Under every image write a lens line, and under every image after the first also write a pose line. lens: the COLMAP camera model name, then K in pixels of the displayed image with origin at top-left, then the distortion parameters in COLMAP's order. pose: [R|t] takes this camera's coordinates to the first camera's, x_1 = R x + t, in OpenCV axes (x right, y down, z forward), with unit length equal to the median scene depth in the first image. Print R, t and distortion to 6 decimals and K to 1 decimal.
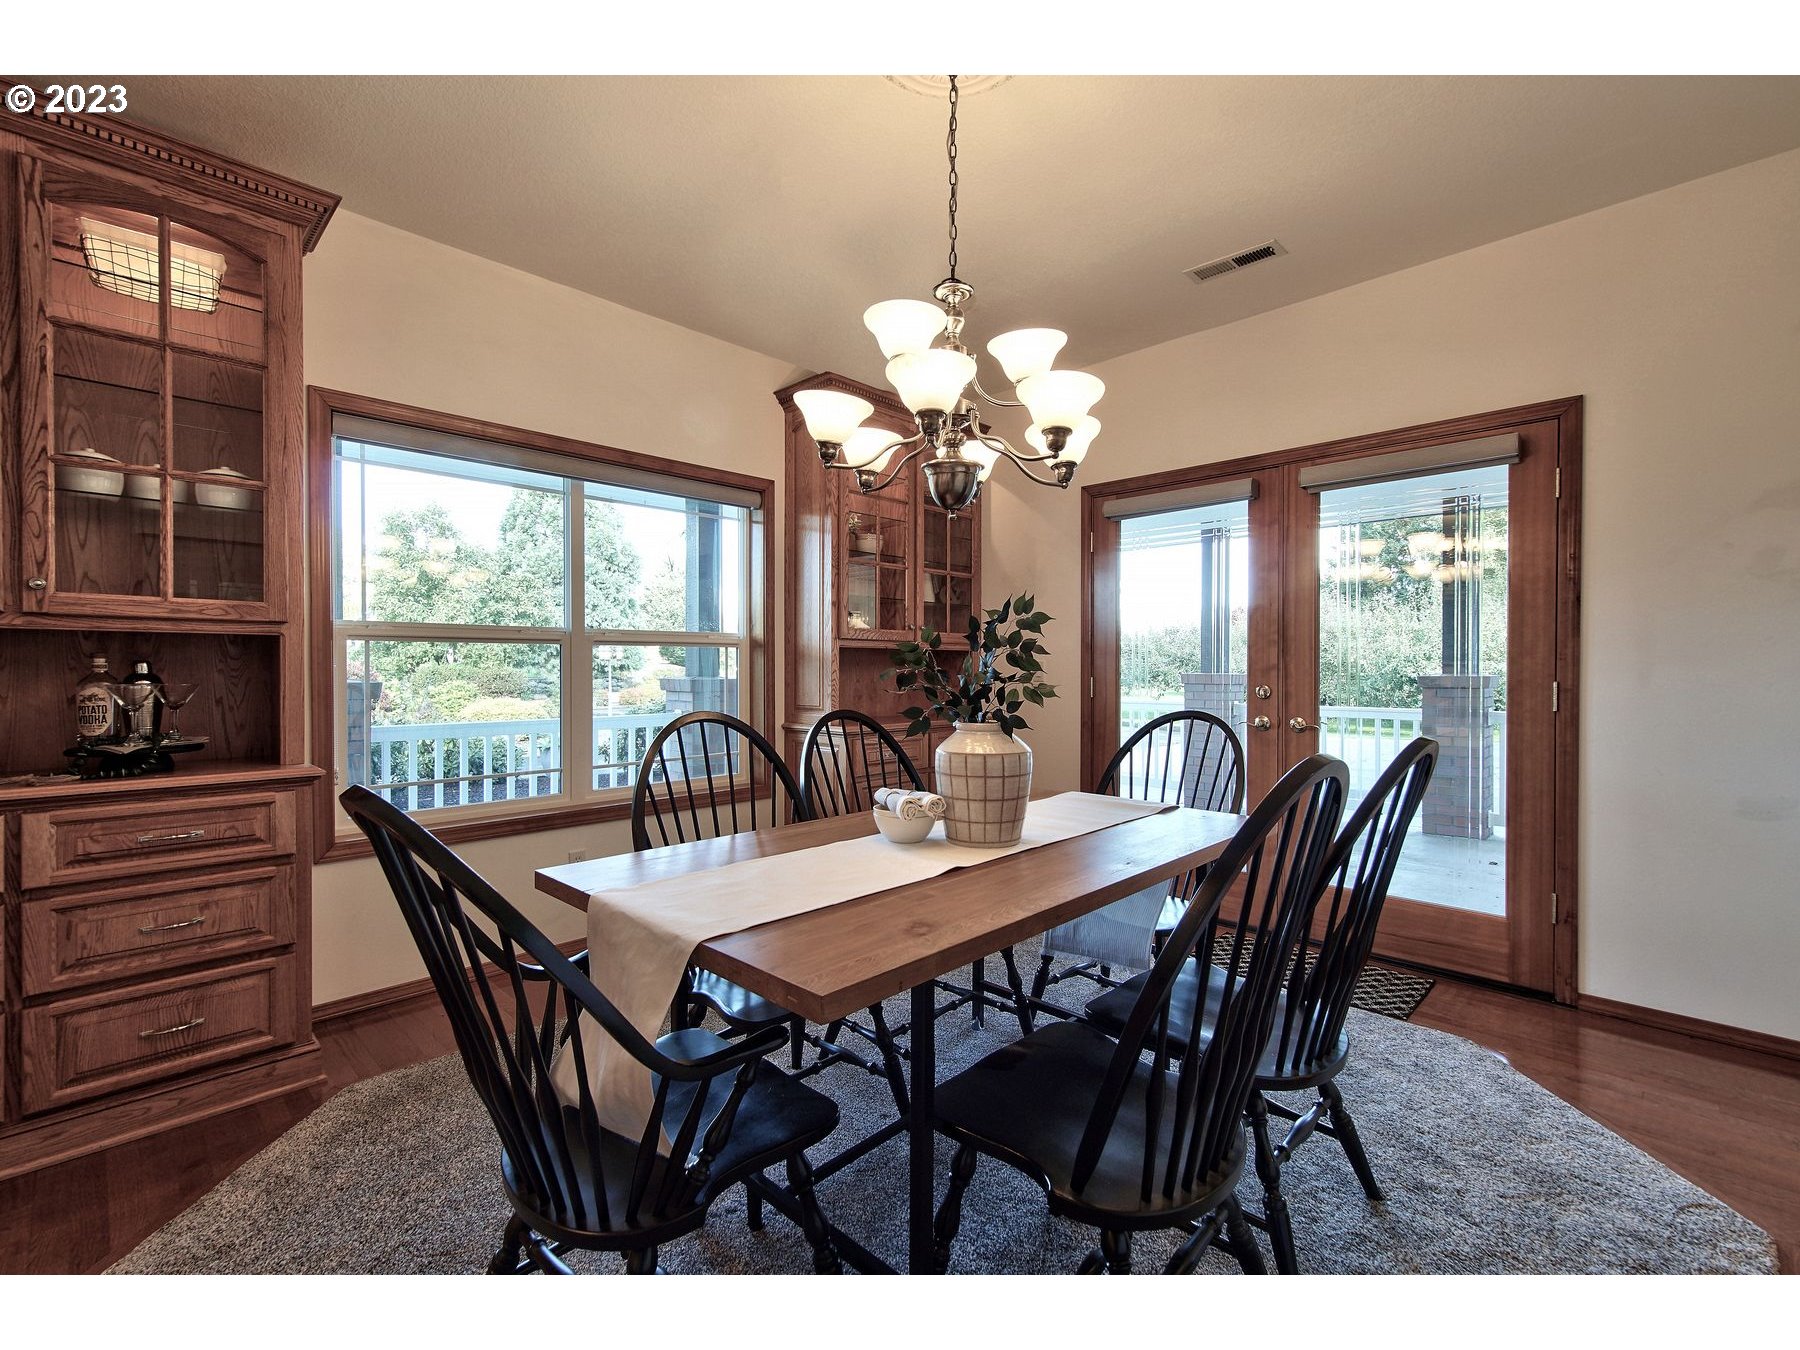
lens RADIAL K [[881.2, 0, 895.2], [0, 881.2, 662.1], [0, 0, 1]] dist [0.005932, 0.000892]
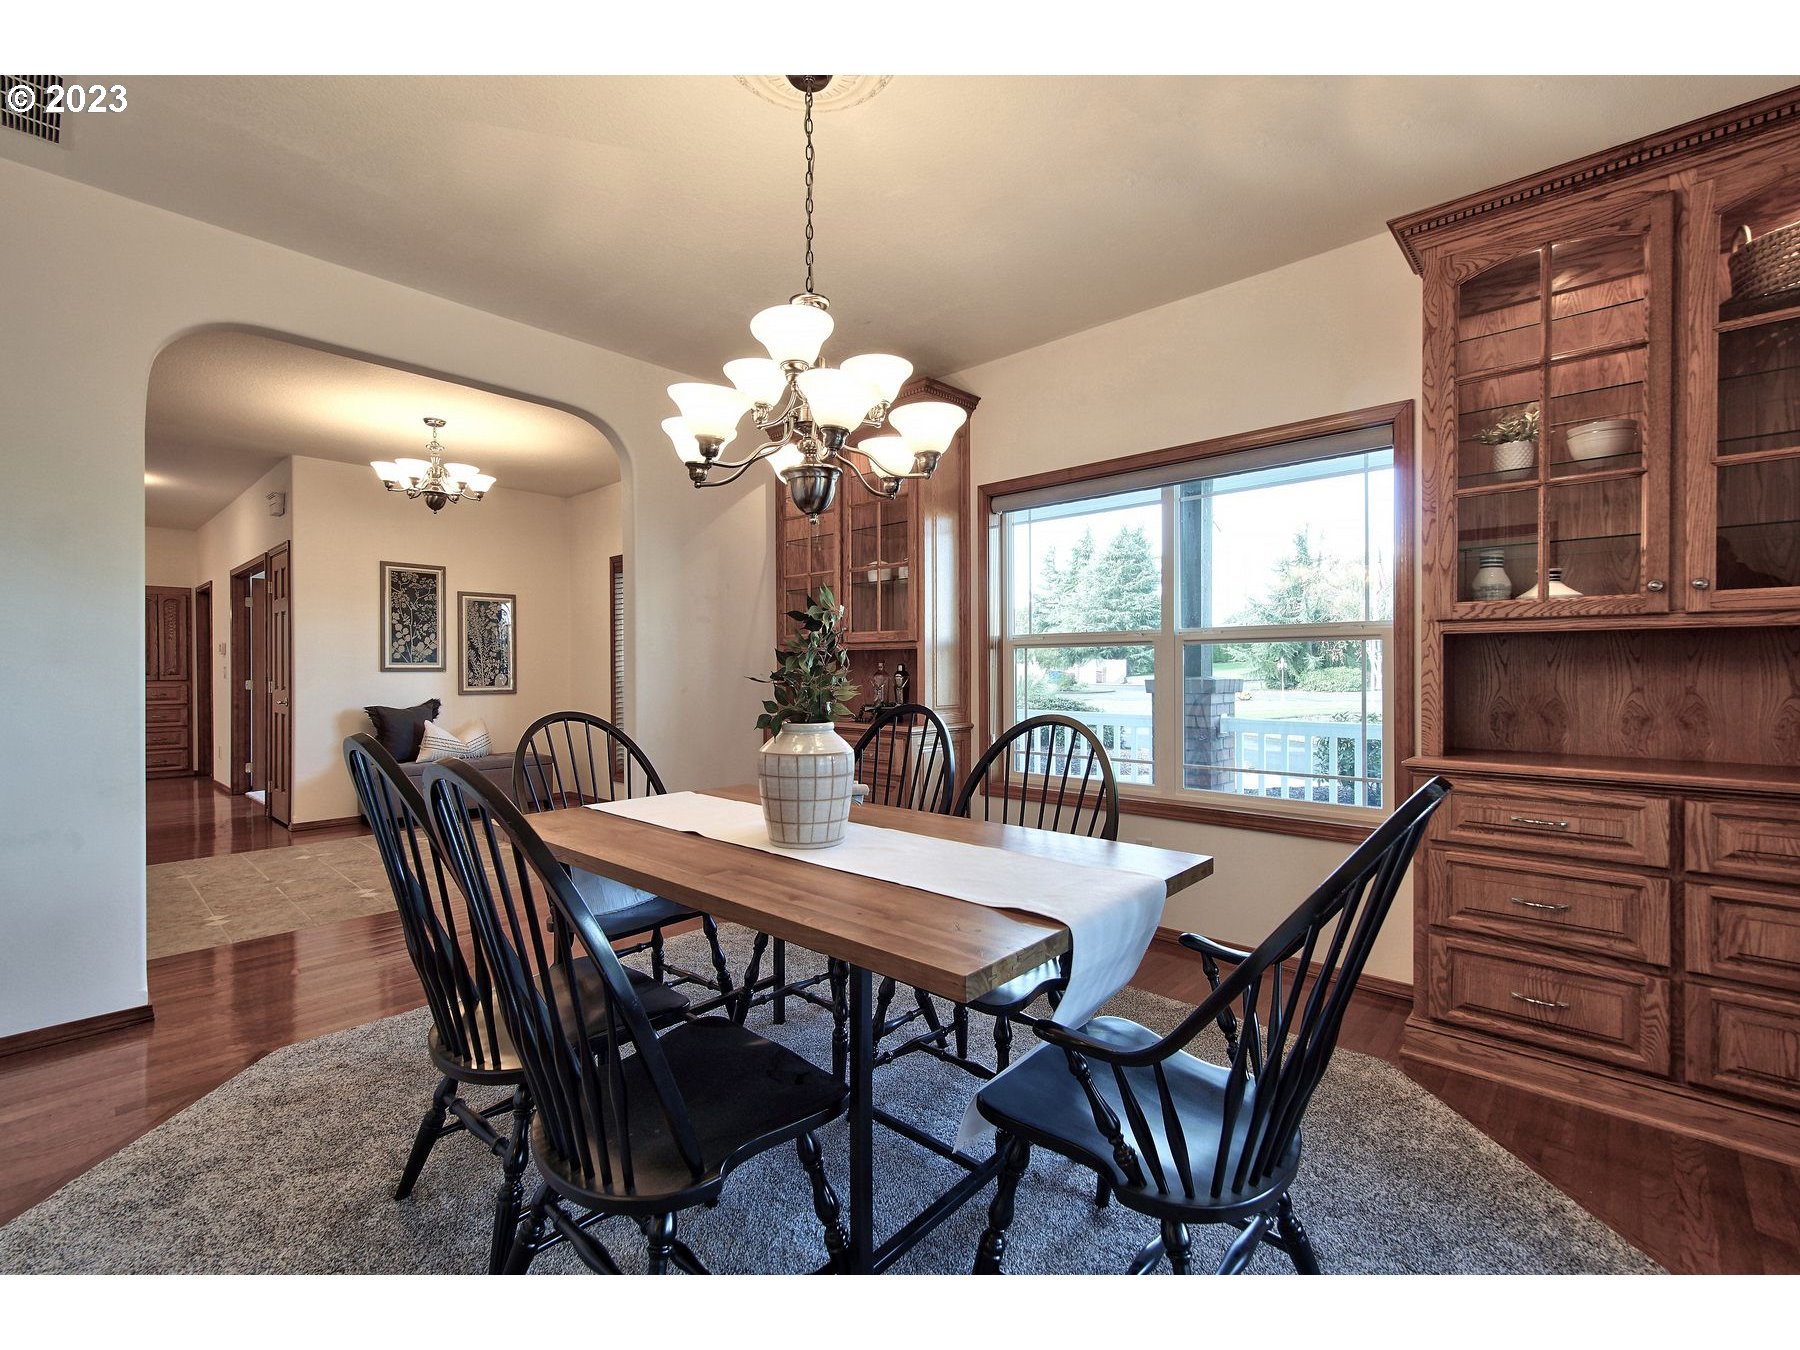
lens RADIAL K [[885.9, 0, 900.0], [0, 885.9, 675.0], [0, 0, 1]] dist [0.006116, 0.001405]
pose [[-0.072689, 0.013453, -0.997264, 0.716912], [0.012988, 0.999837, 0.012541, -0.001197], [0.997270, -0.012041, -0.072851, 0.766224]]
